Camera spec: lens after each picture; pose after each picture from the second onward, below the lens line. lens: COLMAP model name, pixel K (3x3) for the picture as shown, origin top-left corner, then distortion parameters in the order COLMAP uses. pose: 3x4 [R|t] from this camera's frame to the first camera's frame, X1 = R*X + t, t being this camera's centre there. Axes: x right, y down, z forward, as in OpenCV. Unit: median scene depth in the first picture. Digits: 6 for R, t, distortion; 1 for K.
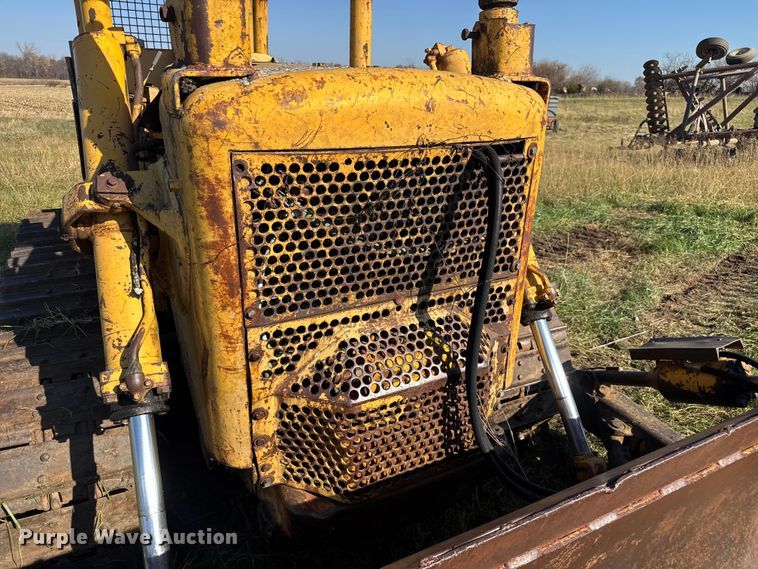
lens RADIAL K [[532.1, 0, 385.0], [0, 532.1, 285.8], [0, 0, 1]] dist [0.101703, -0.141023]
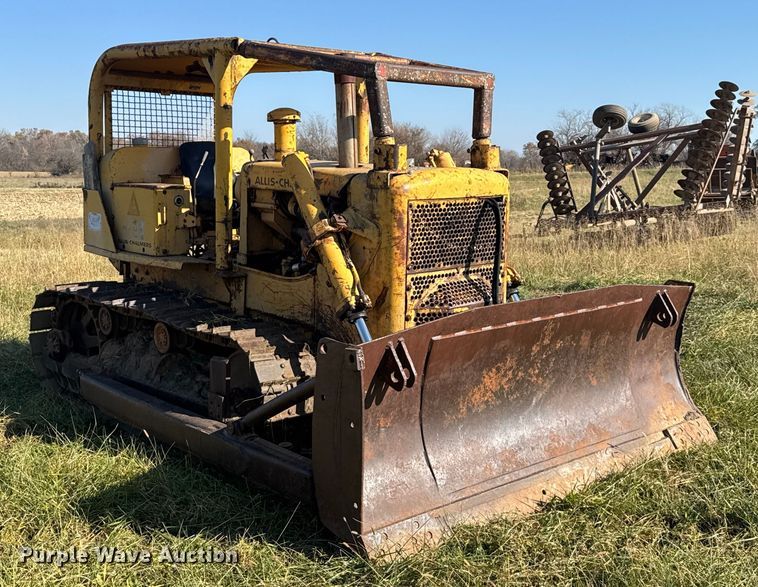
lens RADIAL K [[937.8, 0, 371.7], [0, 937.8, 295.7], [0, 0, 1]] dist [0.175981, -0.505311]
pose [[0.968615, -0.057330, 0.241864, -1.325512], [0.107274, 0.974172, -0.198697, 0.912432], [-0.224226, 0.218407, 0.949748, -2.673465]]
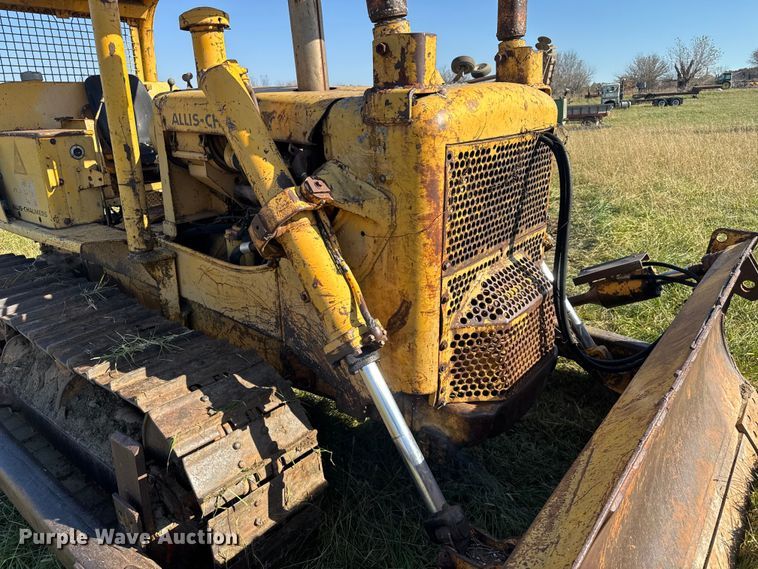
lens RADIAL K [[531.6, 0, 379.0], [0, 531.6, 284.5], [0, 0, 1]] dist [0.069573, -0.078756]
pose [[0.914846, -0.178283, 0.362315, -0.844106], [0.191506, 0.981491, -0.000594, 0.062700], [-0.355503, 0.069928, 0.932056, -0.177125]]
